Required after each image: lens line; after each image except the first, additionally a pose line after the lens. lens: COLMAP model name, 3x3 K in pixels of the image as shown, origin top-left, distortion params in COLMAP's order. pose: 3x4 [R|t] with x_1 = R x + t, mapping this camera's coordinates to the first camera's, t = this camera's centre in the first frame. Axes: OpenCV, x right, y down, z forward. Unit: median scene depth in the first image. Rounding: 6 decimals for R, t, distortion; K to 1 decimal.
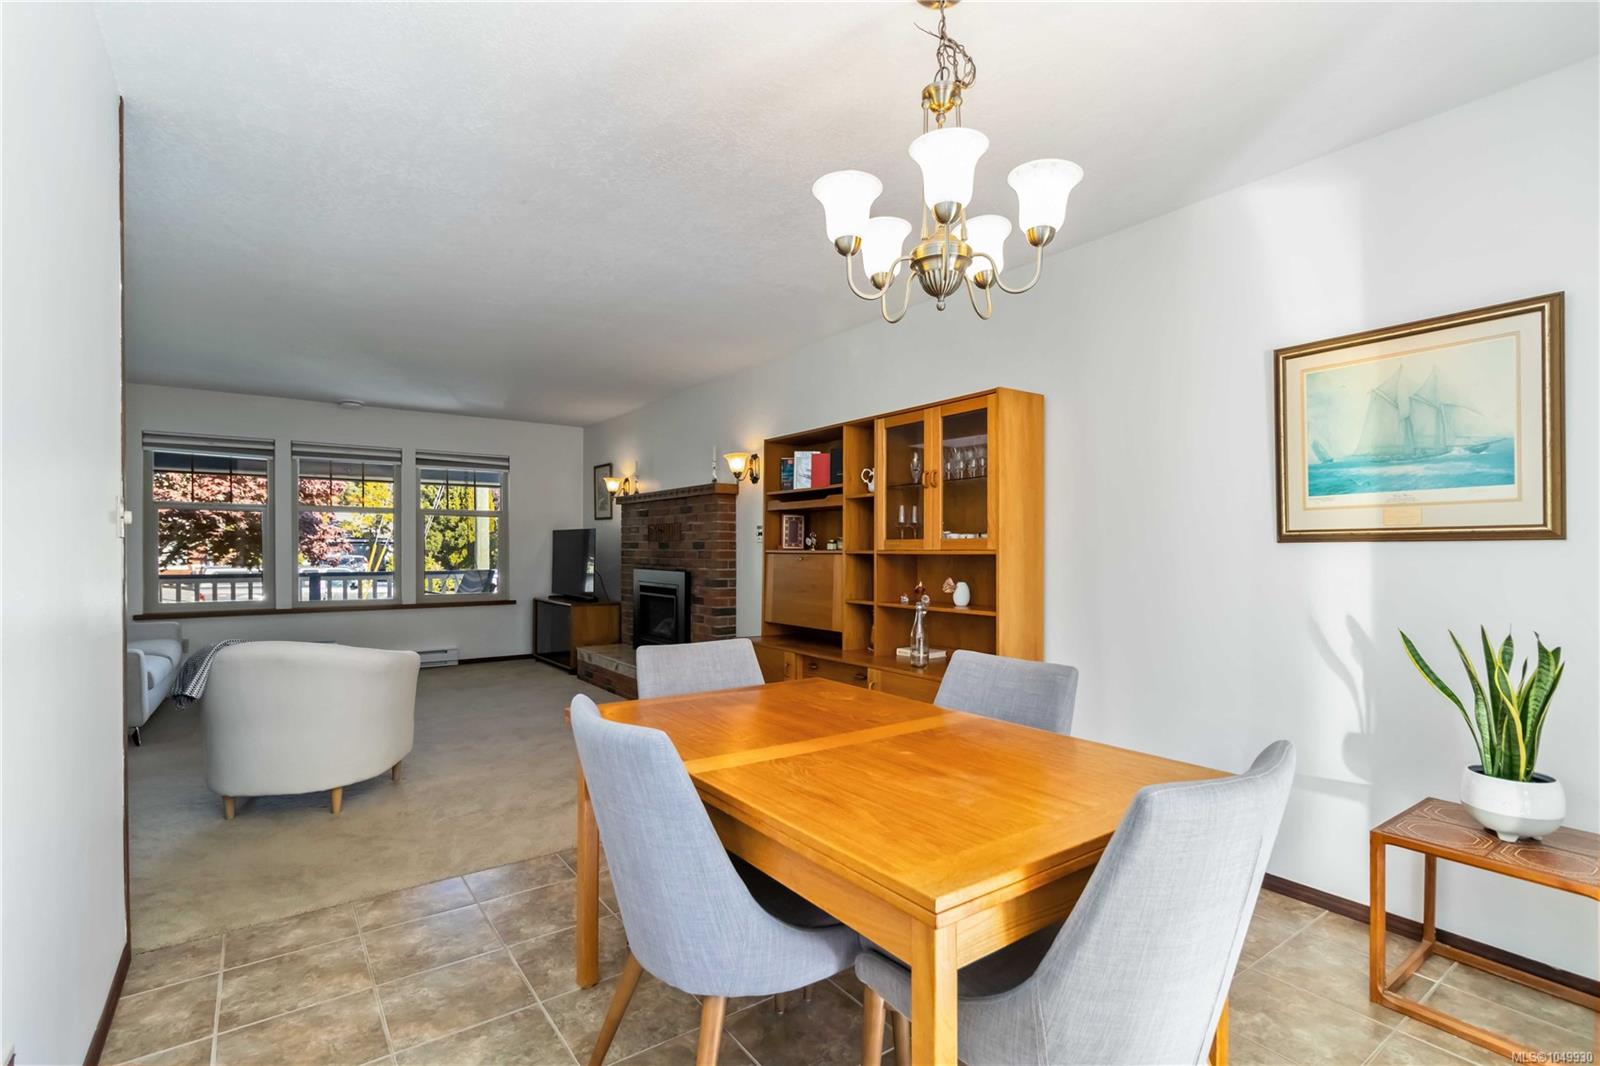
lens RADIAL K [[744.6, 0, 804.0], [0, 744.6, 545.8], [0, 0, 1]] dist [0.001378, 0.000453]
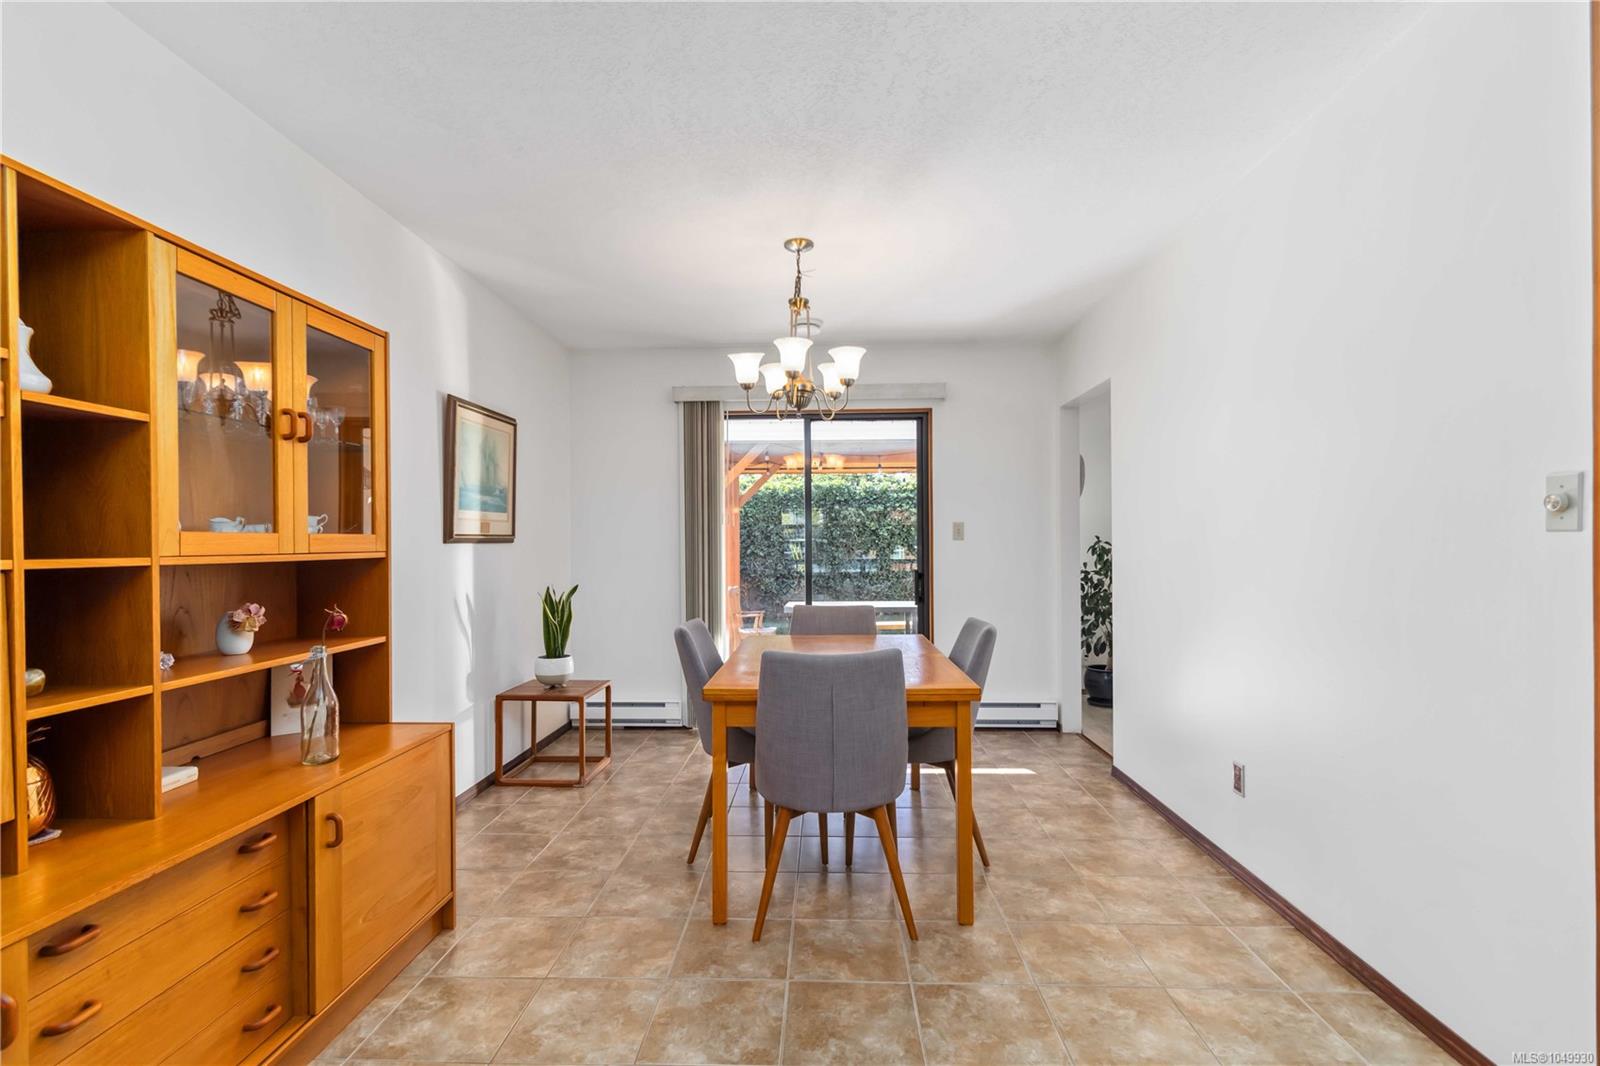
lens RADIAL K [[744.6, 0, 796.5], [0, 744.6, 545.8], [0, 0, 1]] dist [0.001378, 0.000453]
pose [[-0.781425, 0.000835, 0.623998, -0.286269], [0.000805, 1.000000, -0.000331, -0.000106], [-0.623998, 0.000244, -0.781426, 0.731661]]
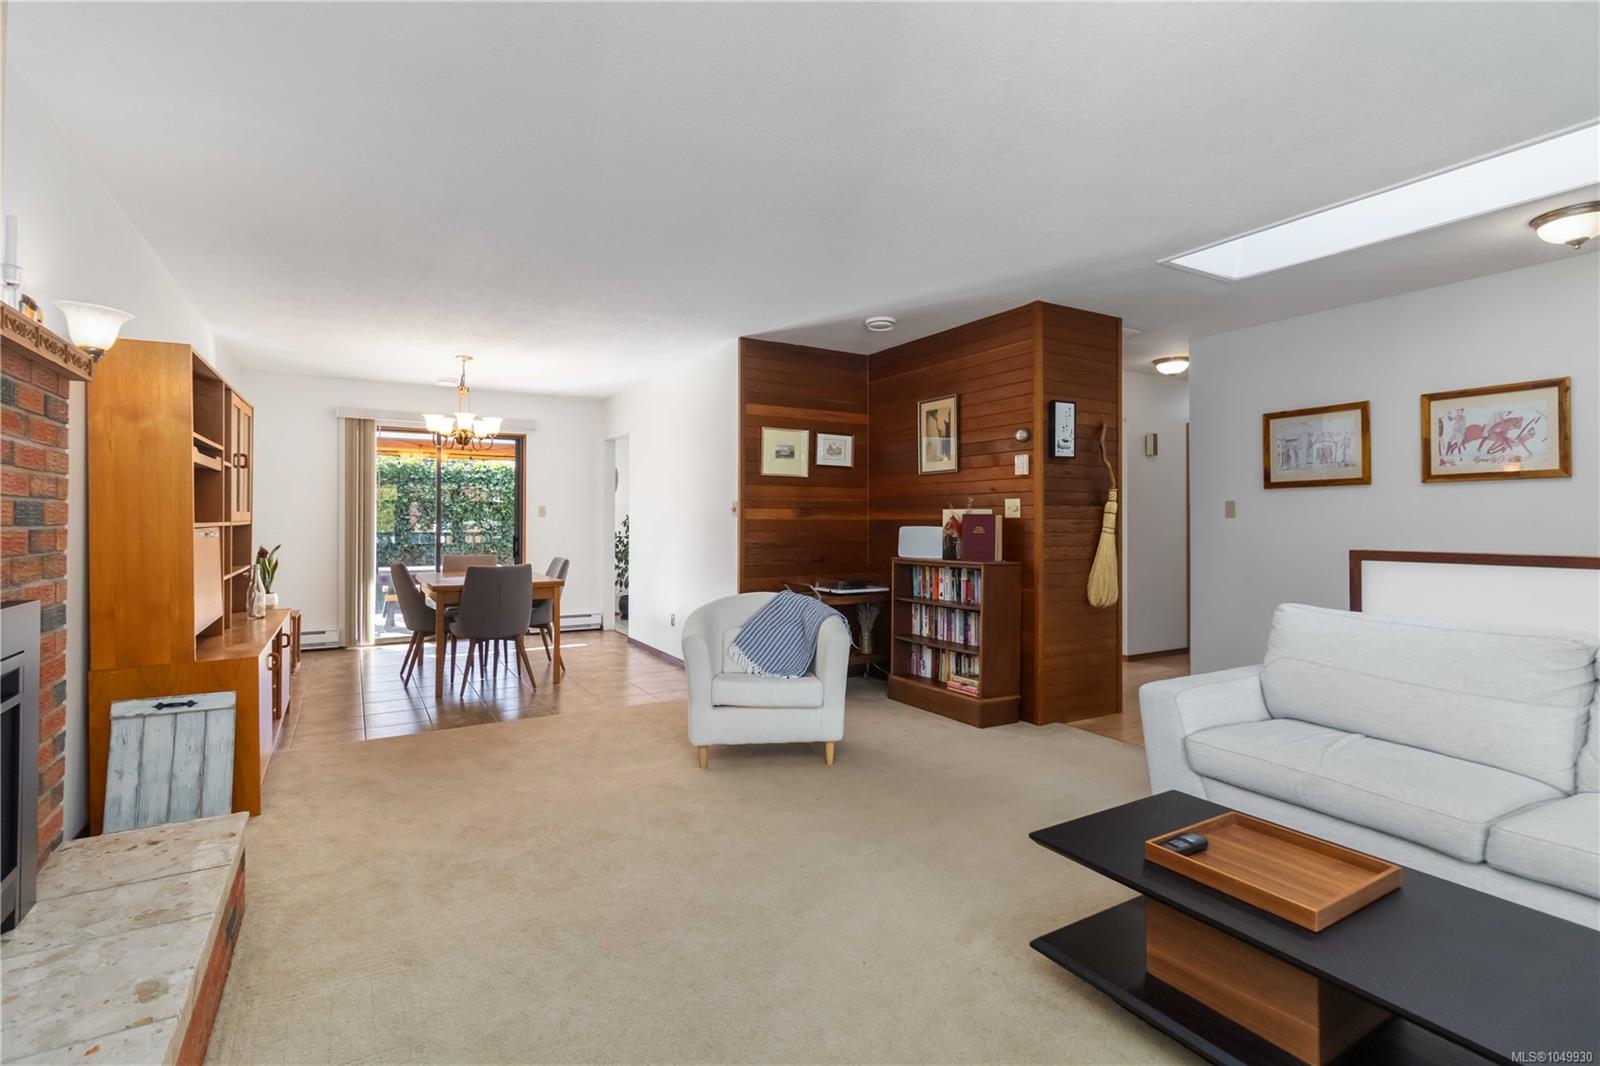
lens RADIAL K [[744.6, 0, 806.4], [0, 744.6, 516.7], [0, 0, 1]] dist [0.001378, 0.000453]
pose [[-0.996661, -0.005172, 0.081486, -0.500419], [-0.005850, 0.999950, -0.008084, 0.001399], [-0.081440, -0.008533, -0.996642, 1.285510]]
